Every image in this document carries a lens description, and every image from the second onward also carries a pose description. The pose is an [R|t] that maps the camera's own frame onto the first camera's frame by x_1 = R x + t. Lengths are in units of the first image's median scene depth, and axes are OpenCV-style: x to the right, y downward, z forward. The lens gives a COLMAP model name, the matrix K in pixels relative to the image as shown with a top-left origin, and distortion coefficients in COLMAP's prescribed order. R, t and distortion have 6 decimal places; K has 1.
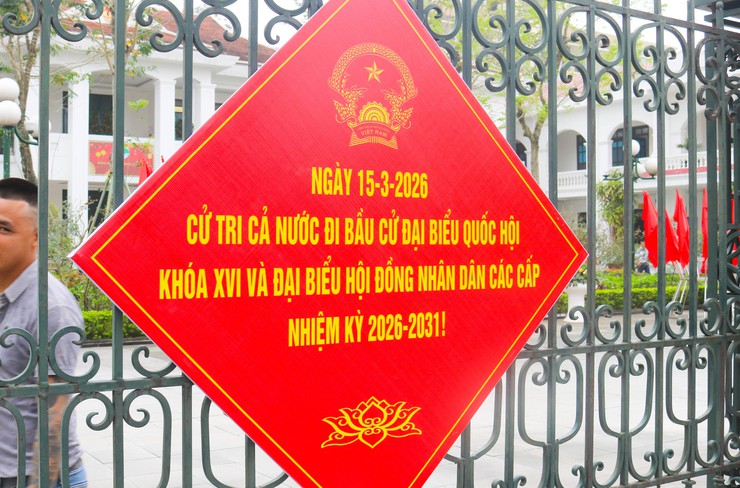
lens RADIAL K [[579.5, 0, 366.3], [0, 579.5, 244.9], [0, 0, 1]] dist [0.016879, 0.012564]
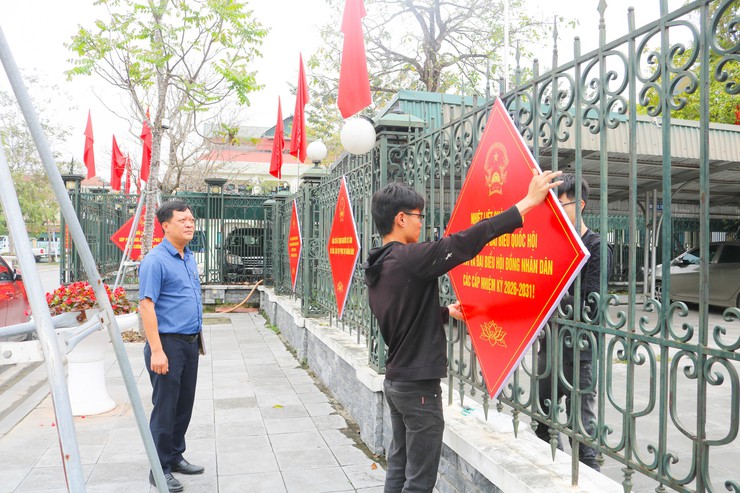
lens RADIAL K [[496.4, 0, 371.2], [0, 496.4, 247.5], [0, 0, 1]] dist [-0.023318, -0.006218]
pose [[-0.060371, -0.000027, -0.998176, 1.698675], [-0.007064, 0.999975, 0.000400, 0.012110], [0.998151, 0.007075, -0.060370, 0.670152]]
